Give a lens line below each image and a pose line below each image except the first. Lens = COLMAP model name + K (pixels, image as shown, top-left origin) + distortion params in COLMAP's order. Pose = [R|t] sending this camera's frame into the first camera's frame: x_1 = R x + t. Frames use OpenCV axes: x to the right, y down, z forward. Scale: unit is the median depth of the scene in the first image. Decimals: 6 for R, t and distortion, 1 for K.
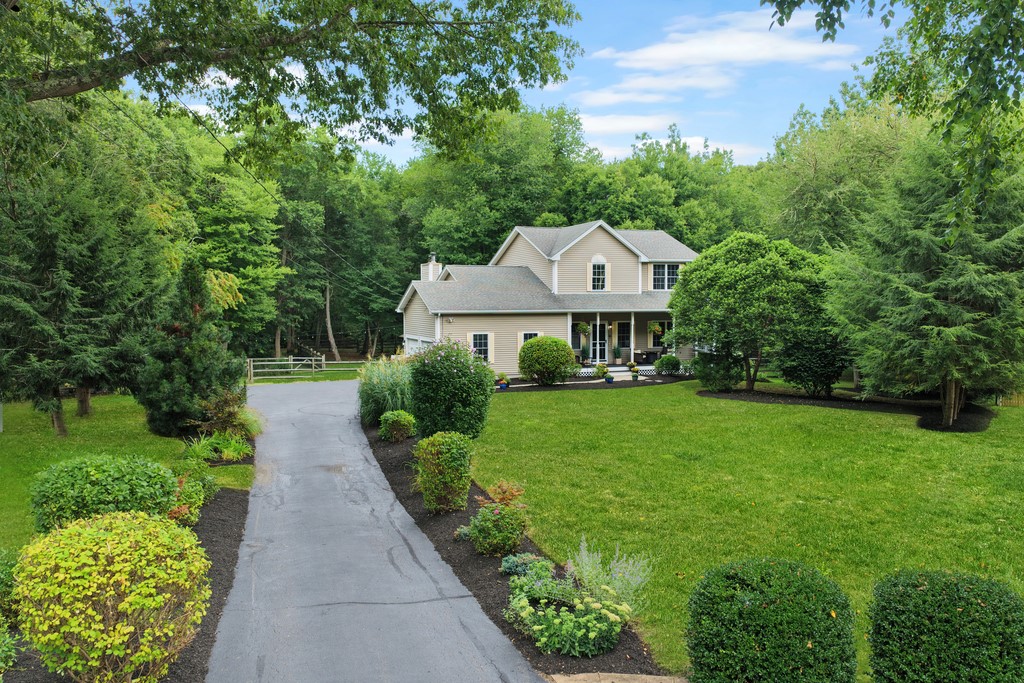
lens RADIAL K [[851.2, 0, 512.9], [0, 851.2, 341.4], [0, 0, 1]] dist [-0.001195, 0.004719]
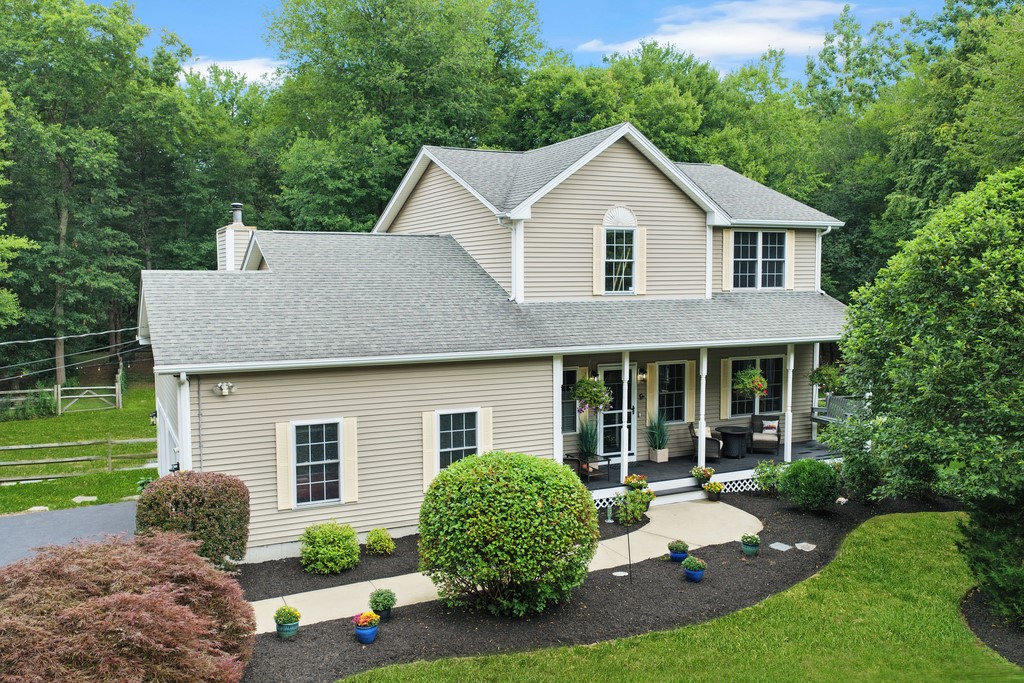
lens RADIAL K [[851.2, 0, 510.1], [0, 851.2, 340.8], [0, 0, 1]] dist [-0.001195, 0.004719]
pose [[0.996672, -0.005286, 0.081342, 0.011333], [0.002769, 0.999515, 0.031026, -0.044857], [-0.081467, -0.030698, 0.996203, 0.532257]]
